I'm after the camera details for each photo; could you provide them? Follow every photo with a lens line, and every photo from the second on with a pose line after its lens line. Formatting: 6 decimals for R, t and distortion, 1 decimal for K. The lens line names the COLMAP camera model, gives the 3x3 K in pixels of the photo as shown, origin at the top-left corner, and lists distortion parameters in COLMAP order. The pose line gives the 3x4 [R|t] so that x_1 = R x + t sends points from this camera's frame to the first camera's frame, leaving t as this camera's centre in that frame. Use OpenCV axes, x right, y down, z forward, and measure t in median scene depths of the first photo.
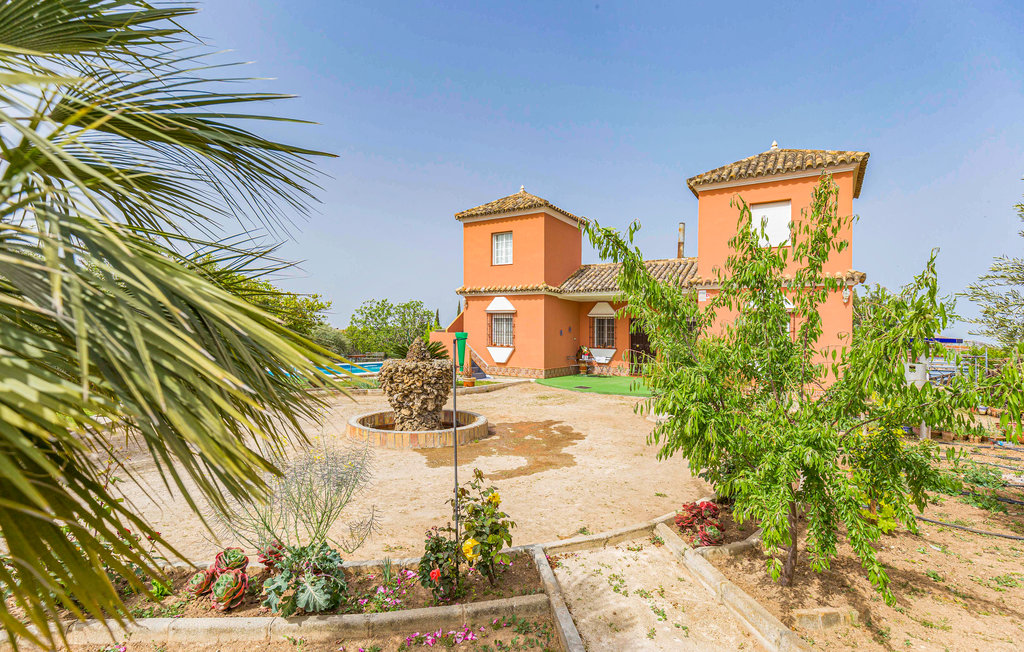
lens RADIAL K [[483.7, 0, 537.0], [0, 483.7, 318.2], [0, 0, 1]] dist [0.002357, -0.000167]
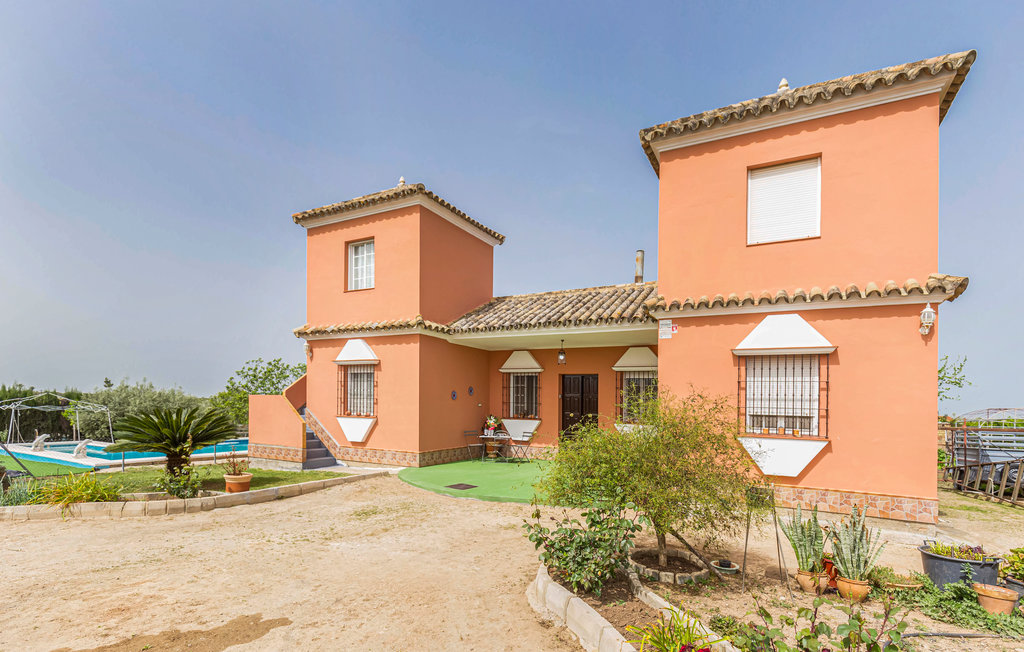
lens RADIAL K [[483.7, 0, 530.6], [0, 483.7, 381.0], [0, 0, 1]] dist [0.002357, -0.000167]
pose [[0.997547, 0.005150, 0.069809, 0.110791], [-0.004139, 0.999885, -0.014618, 0.019666], [-0.069876, 0.014293, 0.997453, 0.342319]]
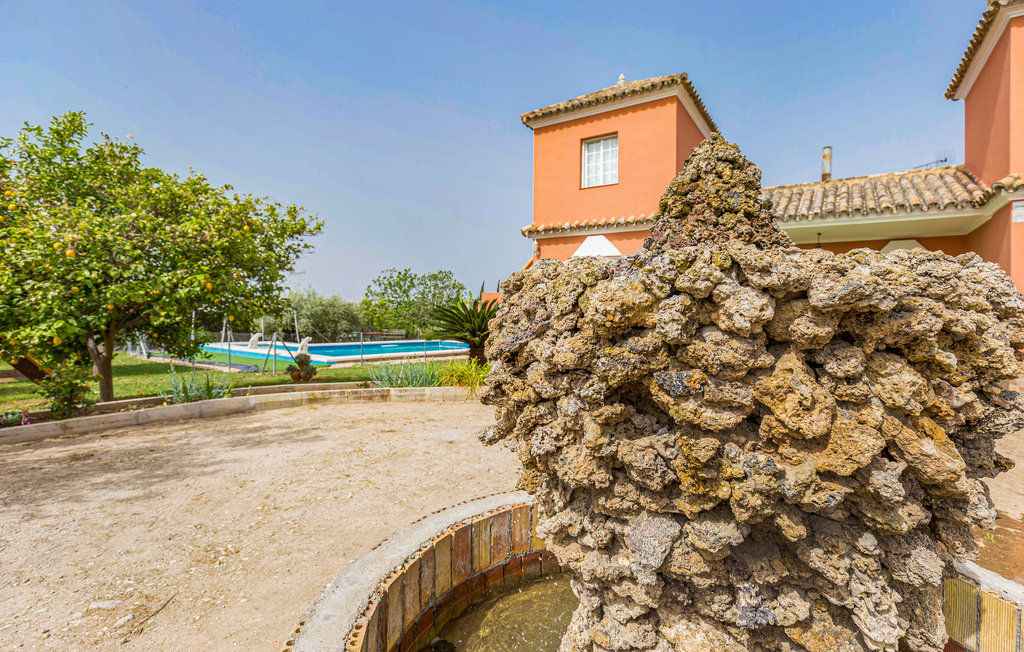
lens RADIAL K [[469.2, 0, 544.2], [0, 469.2, 295.3], [0, 0, 1]] dist [0.011115, -0.002253]
pose [[0.999934, 0.005392, -0.010114, -0.138423], [-0.005560, 0.999846, -0.016660, 0.044666], [0.010023, 0.016715, 0.999810, 0.382781]]
